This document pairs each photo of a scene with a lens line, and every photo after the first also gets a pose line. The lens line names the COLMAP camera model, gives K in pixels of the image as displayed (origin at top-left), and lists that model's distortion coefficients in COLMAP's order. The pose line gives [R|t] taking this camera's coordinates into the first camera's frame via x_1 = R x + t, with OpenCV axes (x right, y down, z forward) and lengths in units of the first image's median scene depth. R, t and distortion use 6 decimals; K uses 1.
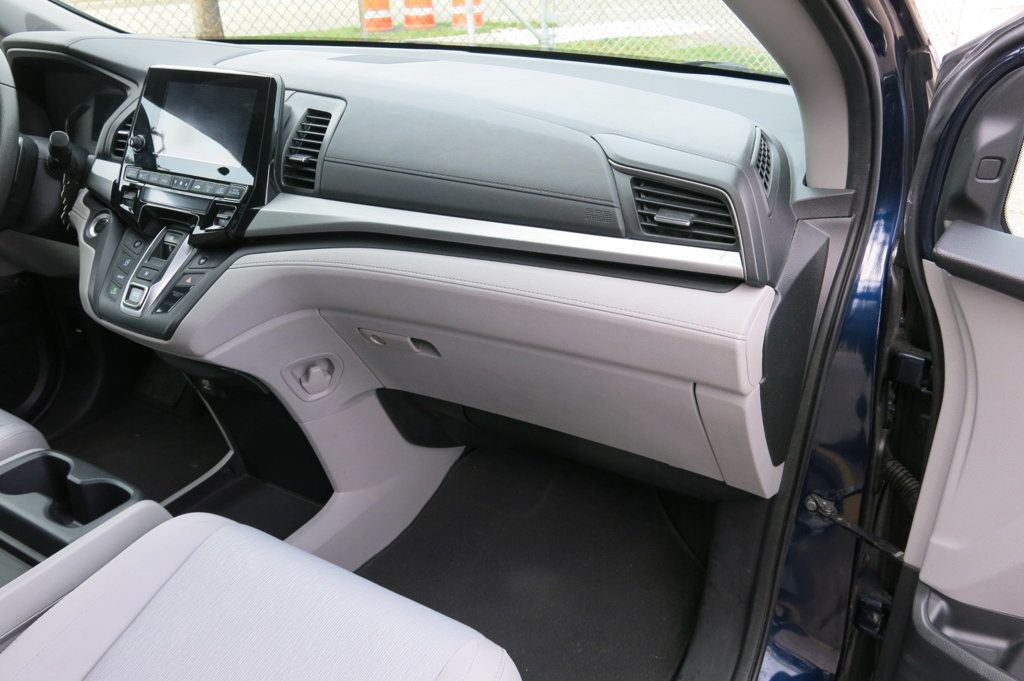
lens RADIAL K [[861.4, 0, 509.4], [0, 861.4, 340.0], [0, 0, 1]] dist [-0.016194, -0.003510]
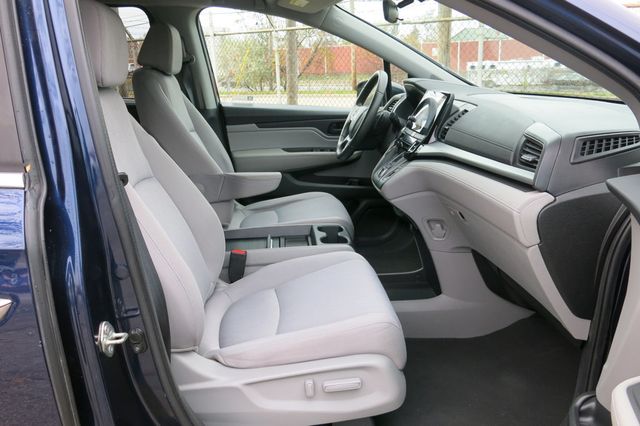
lens RADIAL K [[538.4, 0, 318.4], [0, 538.4, 212.7], [0, 0, 1]] dist [-0.016194, -0.003510]
pose [[0.582728, 0.220695, -0.782127, 0.691416], [-0.359559, 0.933111, -0.004593, 0.124130], [0.728797, 0.283897, 0.623103, -0.097770]]
